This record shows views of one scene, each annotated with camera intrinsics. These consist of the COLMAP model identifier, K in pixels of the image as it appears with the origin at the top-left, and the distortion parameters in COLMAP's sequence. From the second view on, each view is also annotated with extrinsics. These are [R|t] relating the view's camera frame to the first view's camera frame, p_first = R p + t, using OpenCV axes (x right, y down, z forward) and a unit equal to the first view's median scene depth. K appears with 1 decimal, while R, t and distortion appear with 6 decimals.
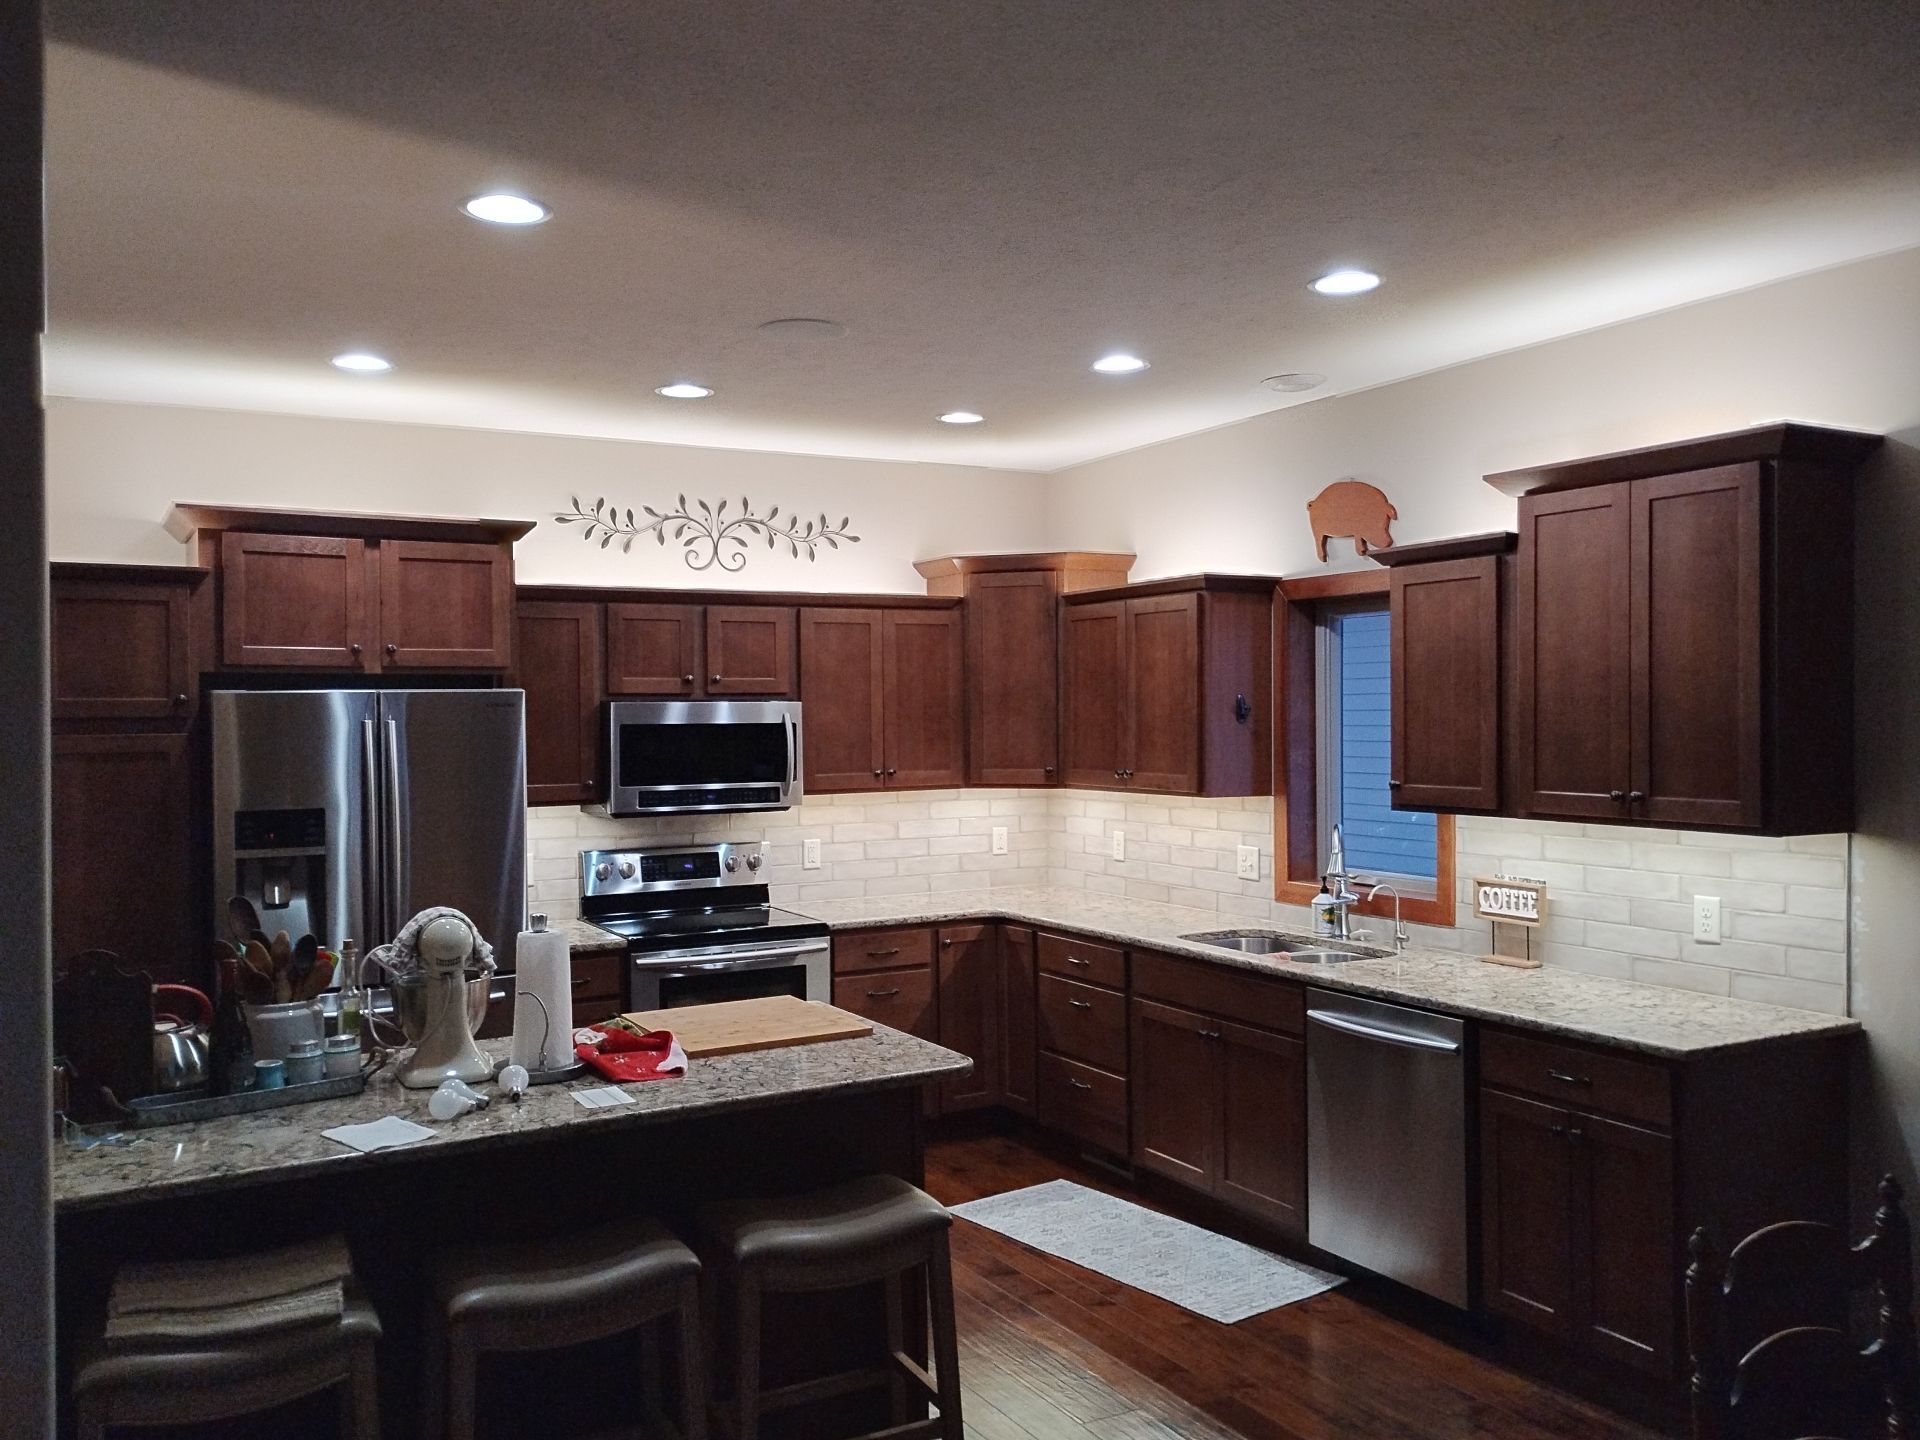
lens RADIAL K [[1554.5, 0, 958.1], [0, 1554.5, 726.2], [0, 0, 1]] dist [0.069149, -0.088617]
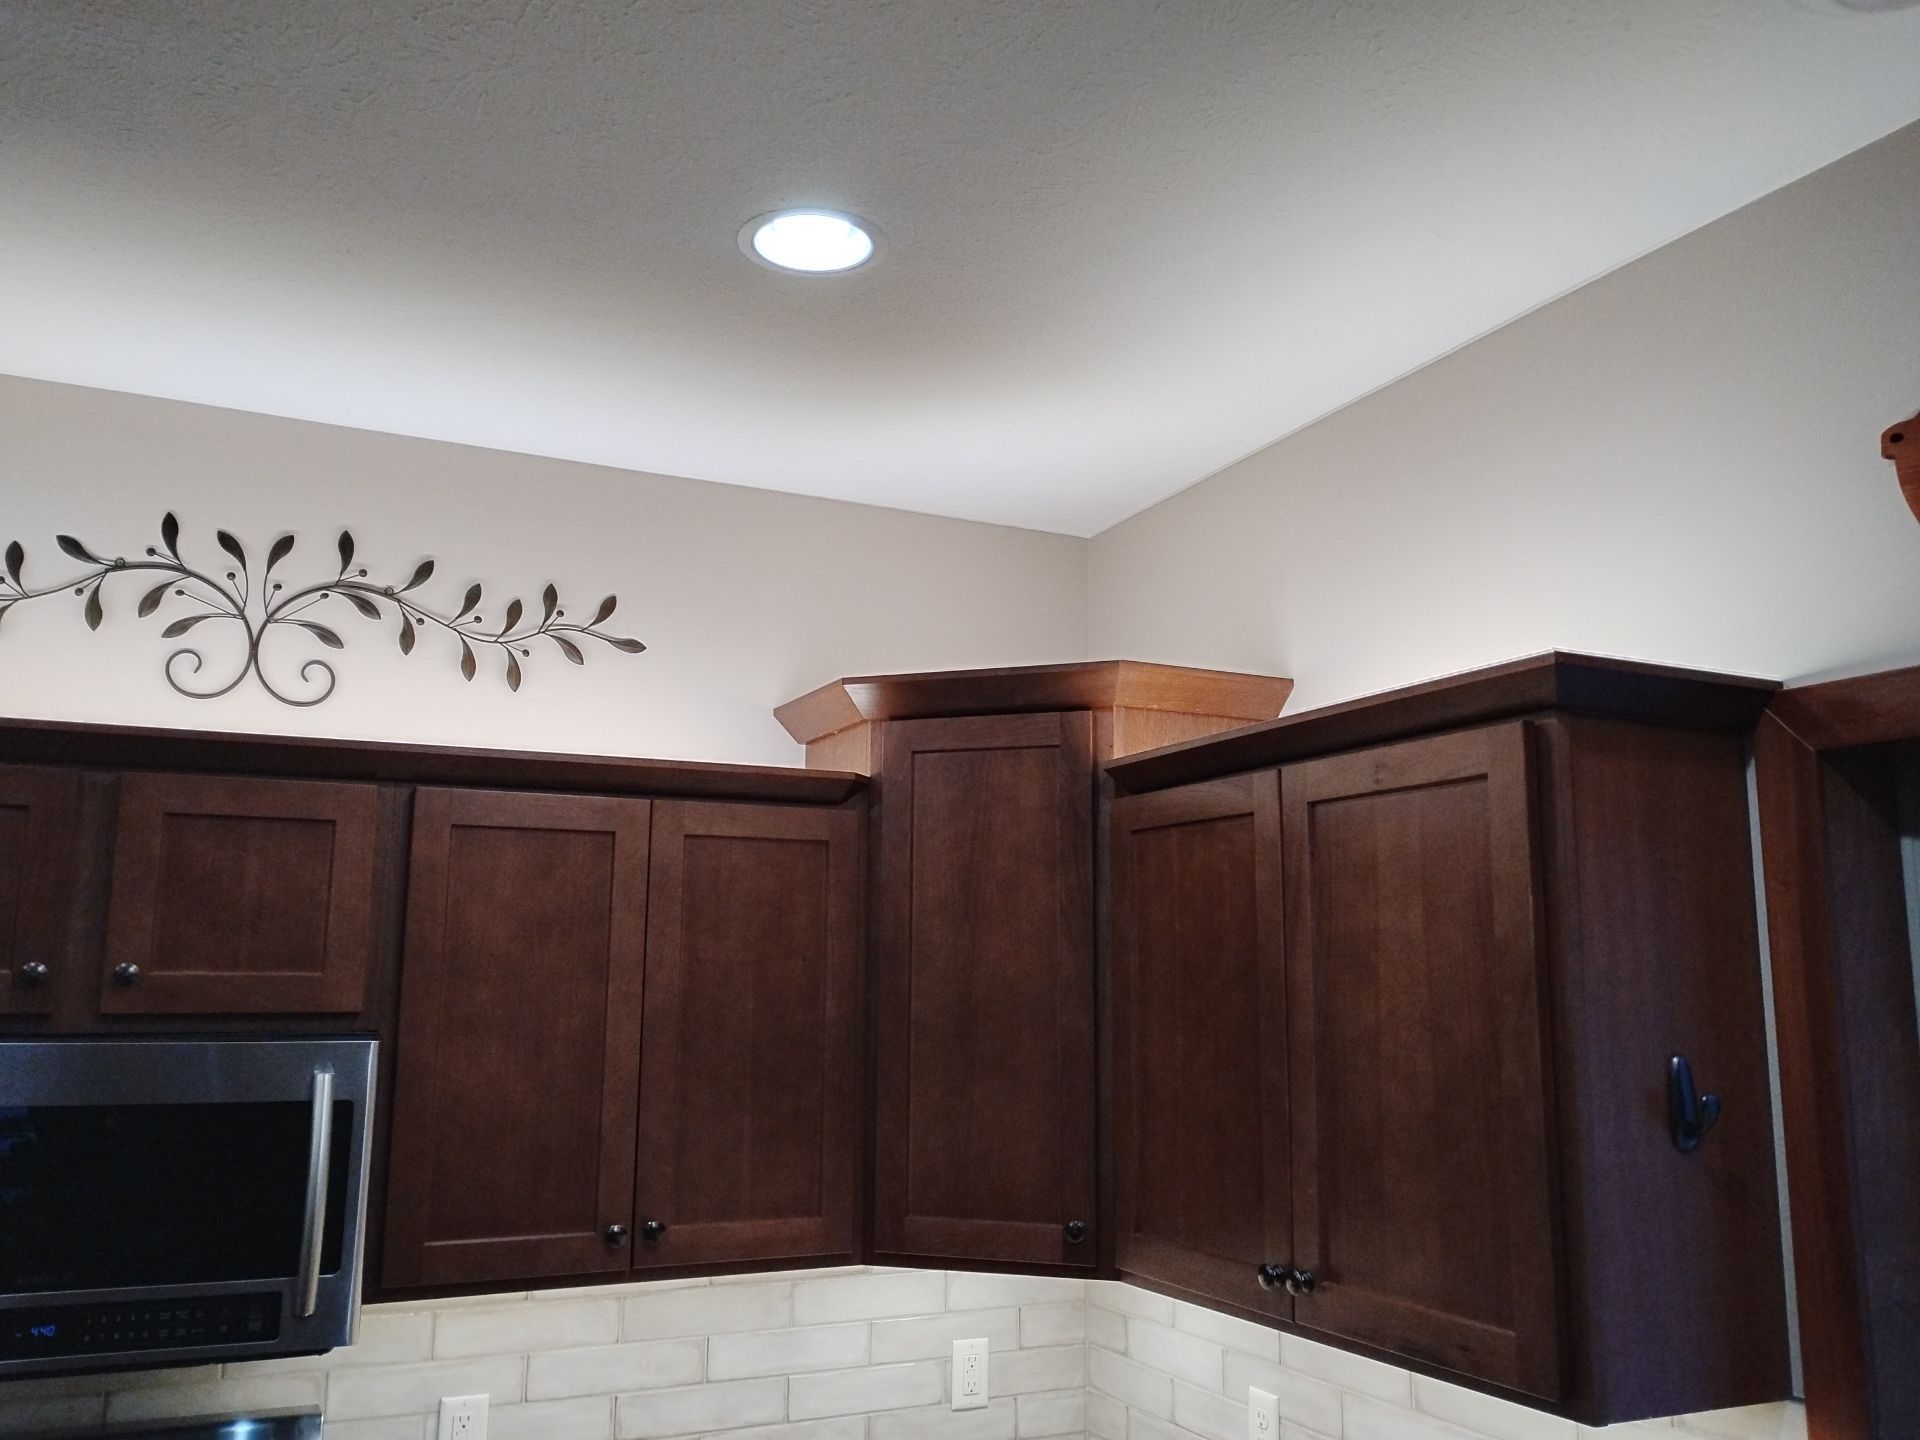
lens RADIAL K [[1554.5, 0, 953.9], [0, 1554.5, 710.7], [0, 0, 1]] dist [0.069149, -0.088617]
pose [[0.998085, 0.006068, -0.061555, 0.060676], [-0.017584, 0.981950, -0.188323, -0.027326], [0.059301, 0.189045, 0.980176, 0.705915]]
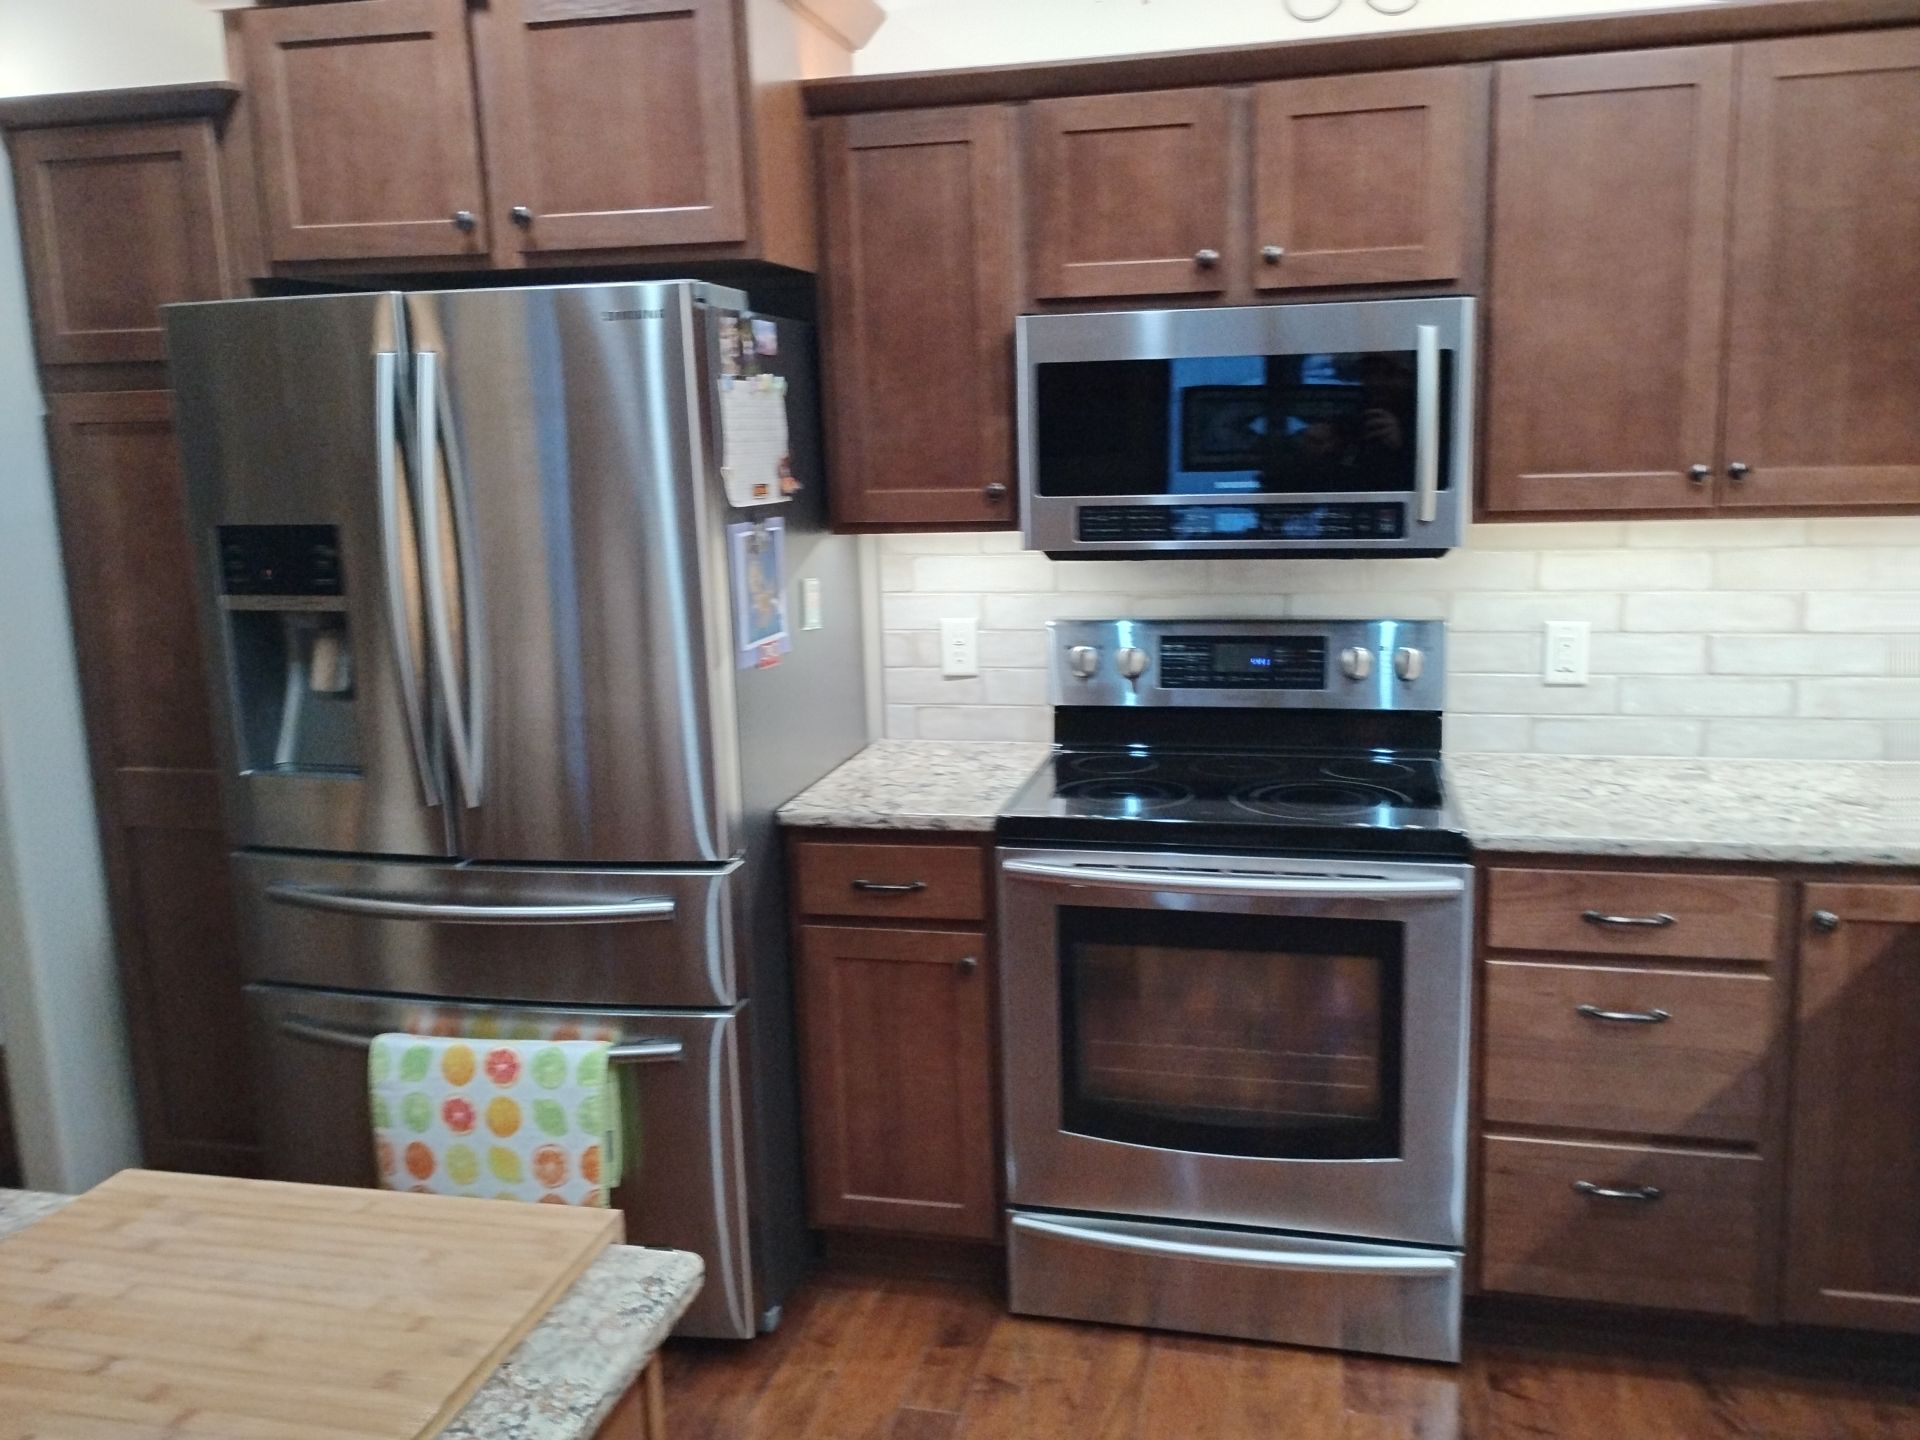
lens RADIAL K [[1554.5, 0, 985.5], [0, 1554.5, 704.3], [0, 0, 1]] dist [0.069149, -0.088617]
pose [[0.744337, 0.101881, -0.659987, 0.100231], [0.009802, 0.986521, 0.163341, 0.024456], [0.667732, -0.128050, 0.733306, 0.655760]]
